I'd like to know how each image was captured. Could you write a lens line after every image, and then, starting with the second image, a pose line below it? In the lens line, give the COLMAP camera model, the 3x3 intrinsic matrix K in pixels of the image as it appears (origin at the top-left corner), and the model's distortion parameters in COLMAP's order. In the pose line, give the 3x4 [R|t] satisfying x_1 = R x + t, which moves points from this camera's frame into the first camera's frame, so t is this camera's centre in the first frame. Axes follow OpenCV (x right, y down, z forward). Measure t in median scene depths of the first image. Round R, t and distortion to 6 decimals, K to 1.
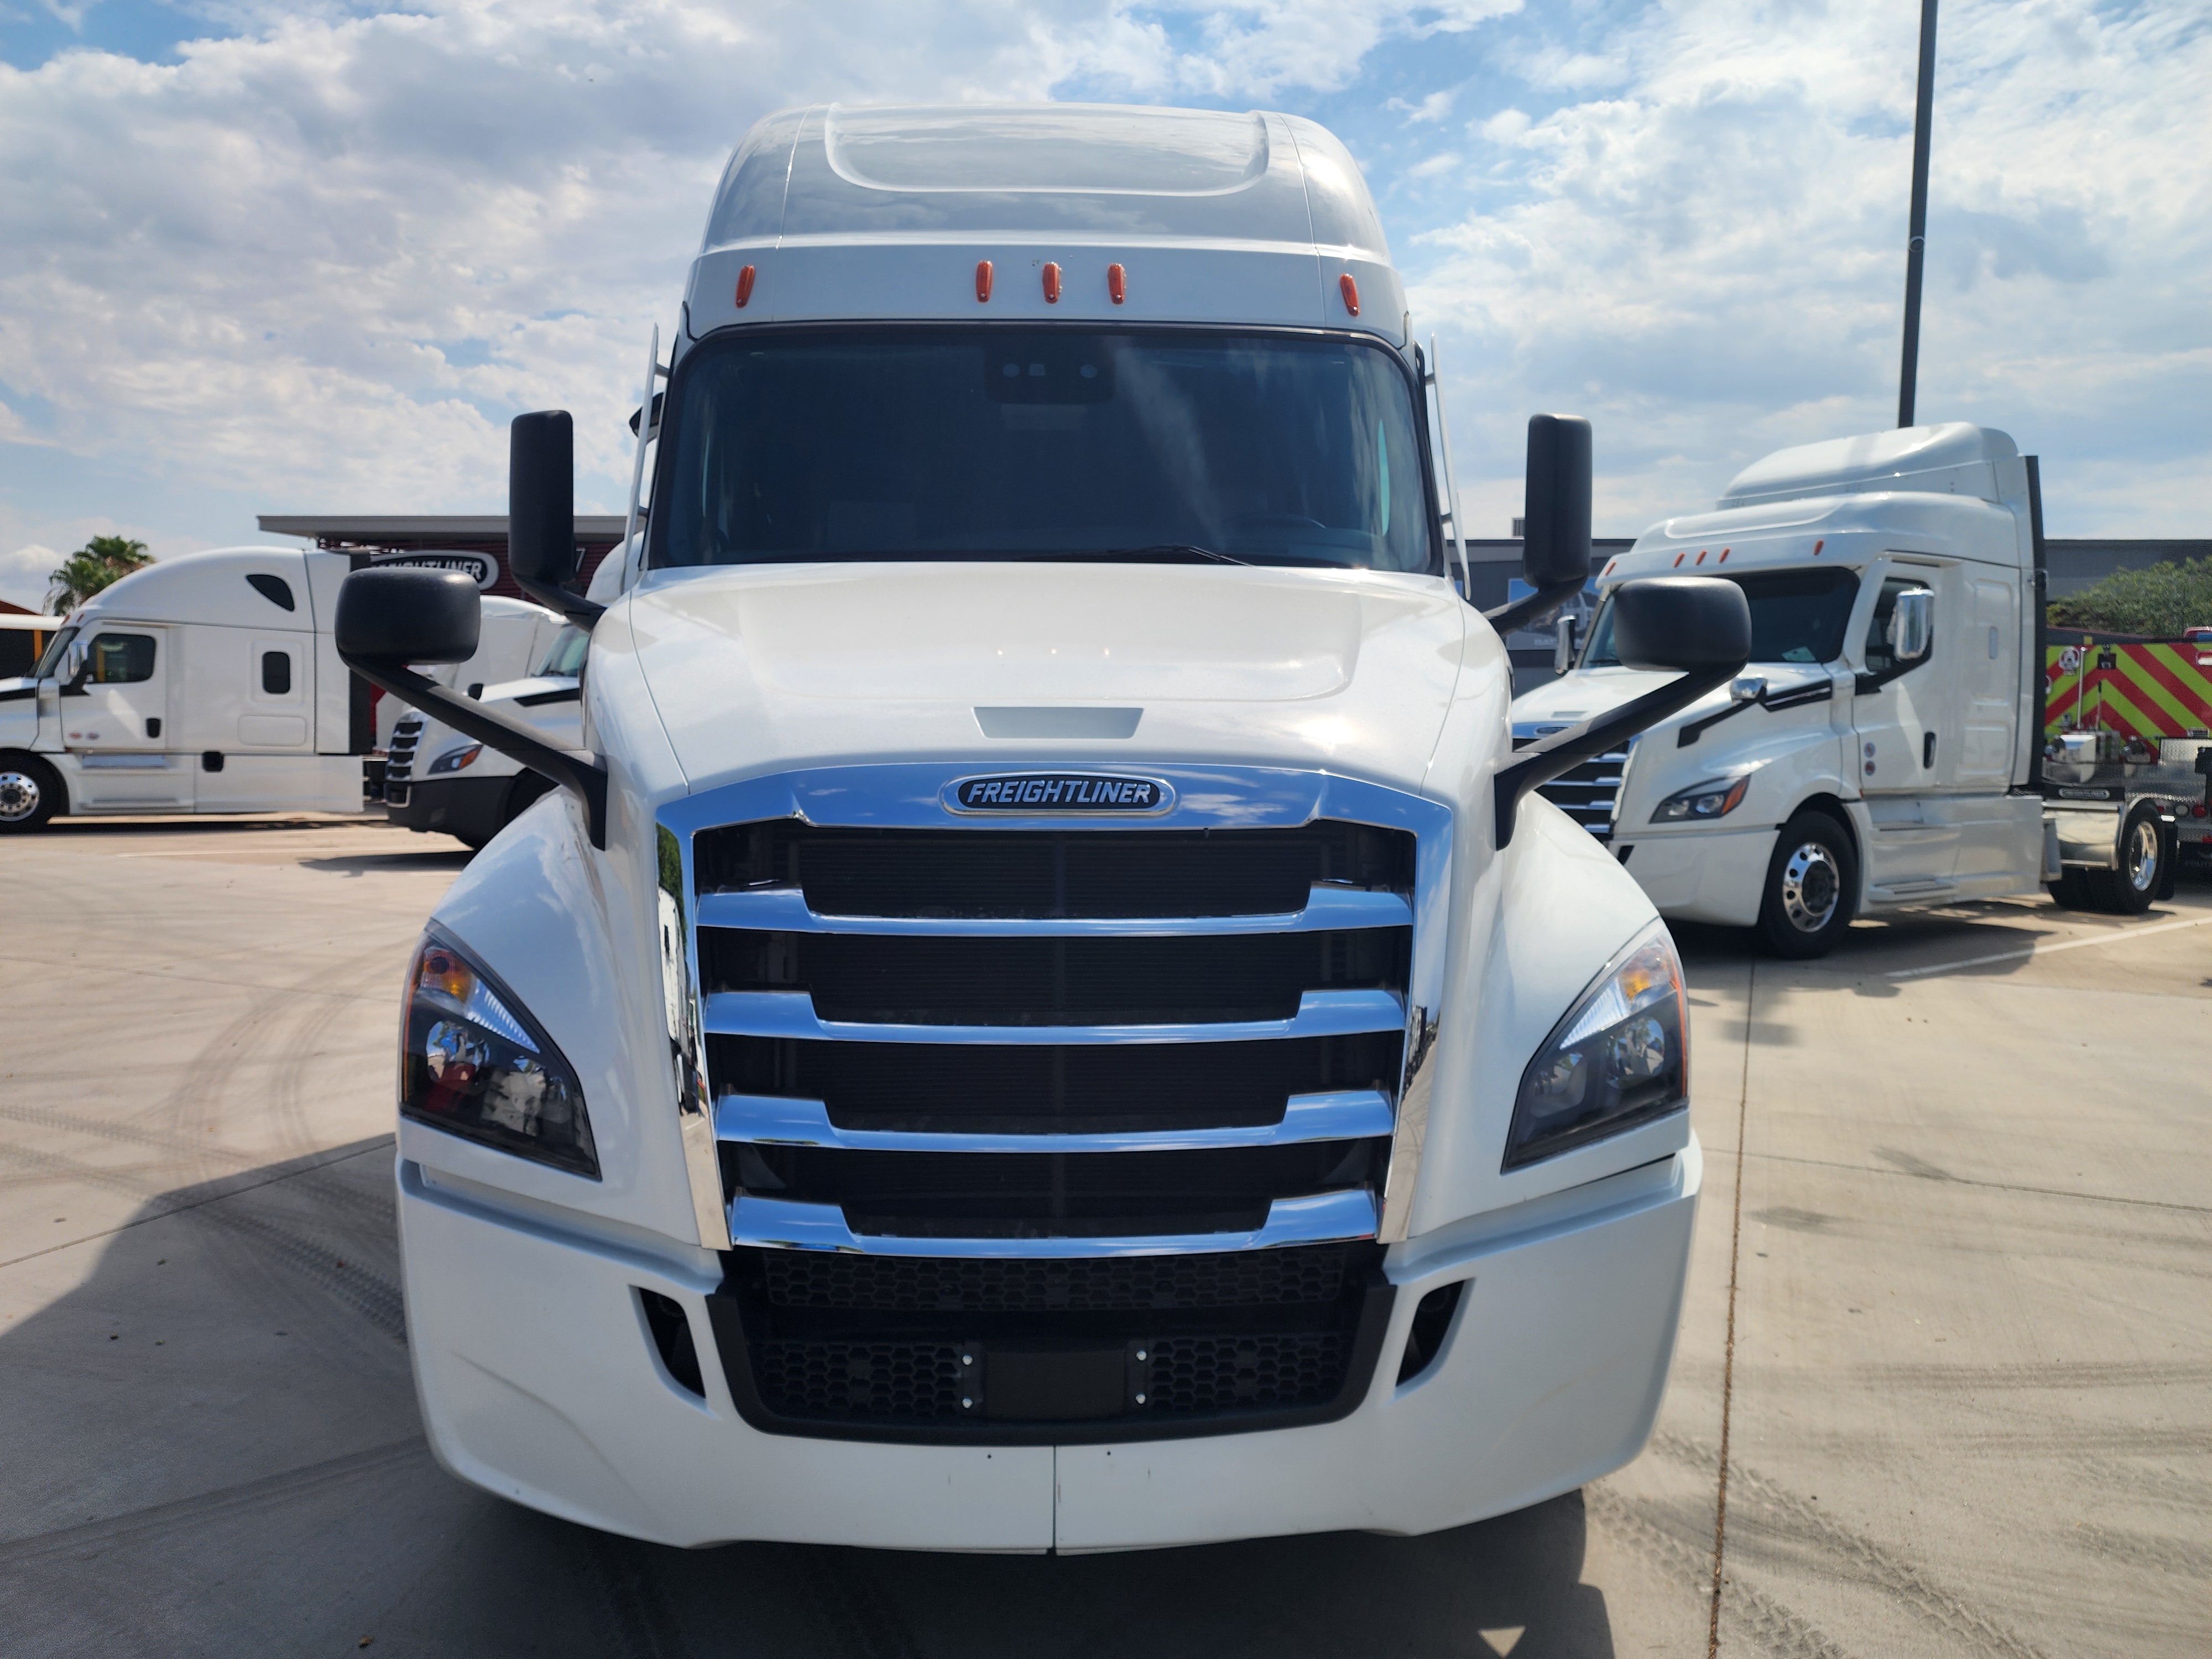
lens RADIAL K [[1514.7, 0, 1106.6], [0, 1514.7, 819.2], [0, 0, 1]] dist [0.034176, -0.037625]
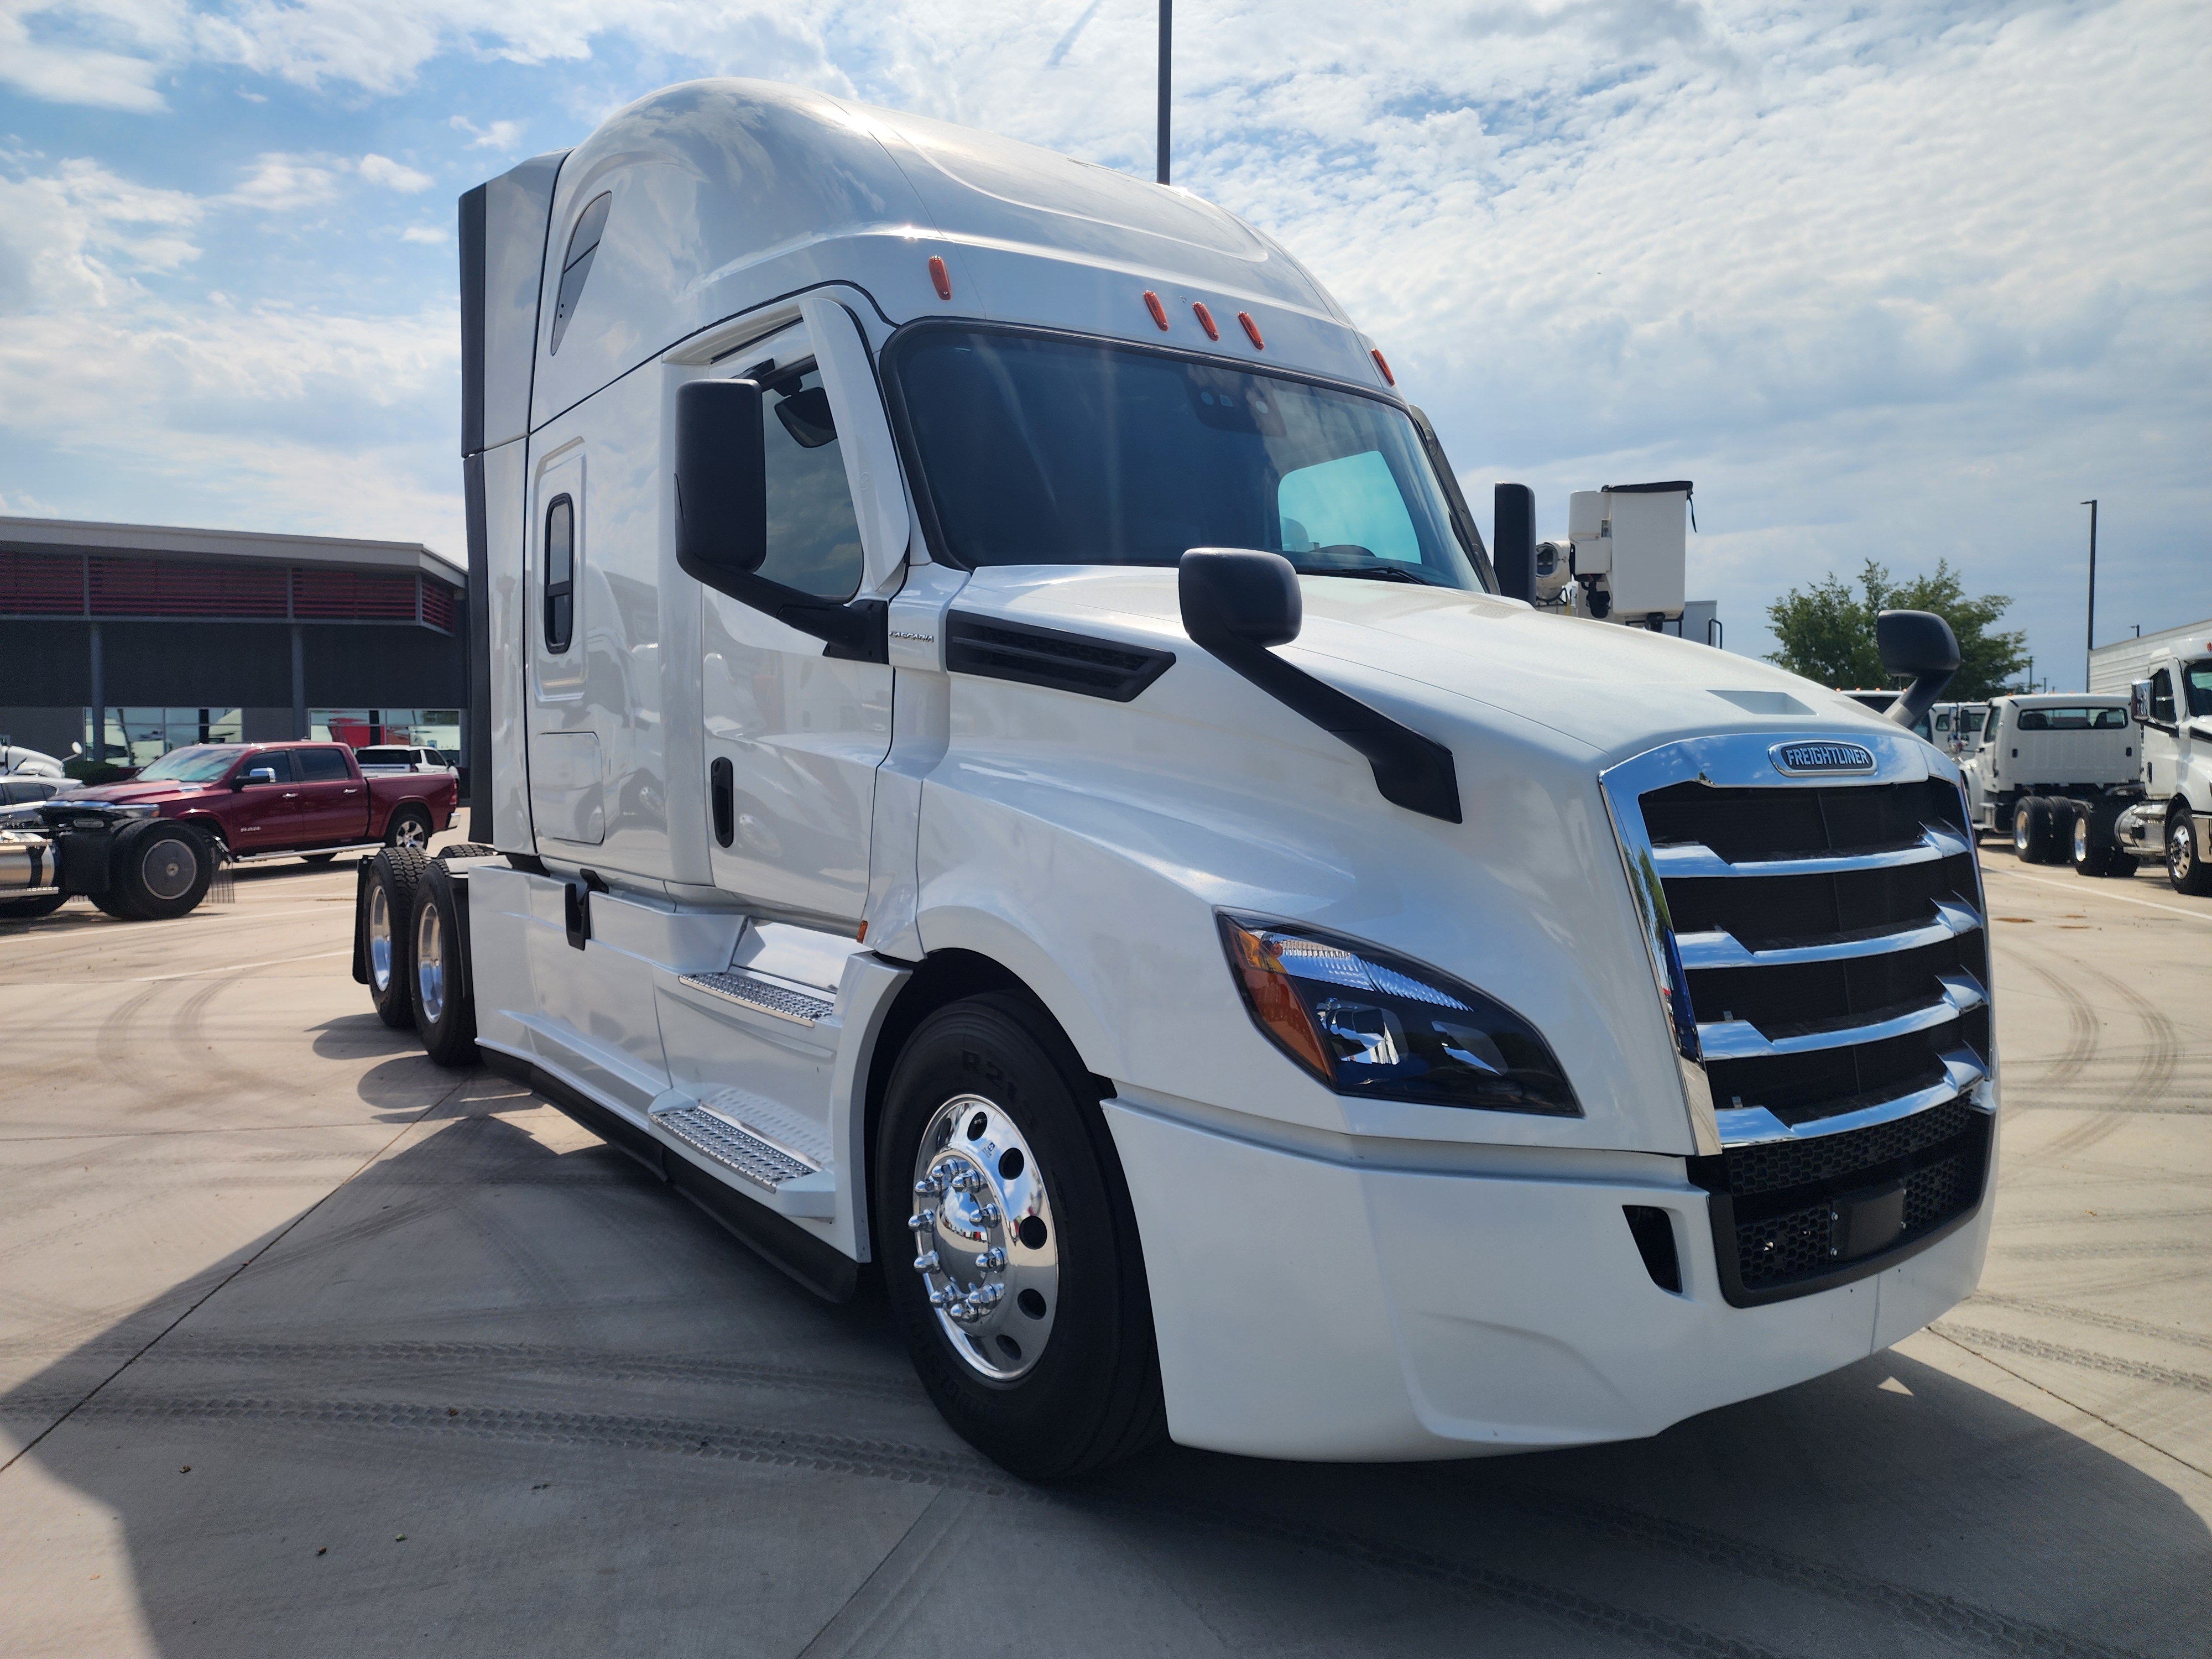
lens RADIAL K [[1514.7, 0, 1090.3], [0, 1514.7, 827.8], [0, 0, 1]] dist [0.034176, -0.037625]
pose [[0.833700, -0.031073, 0.551342, -0.562339], [0.045774, 0.998868, -0.012922, 0.012031], [-0.550317, 0.036010, 0.834179, 0.124630]]
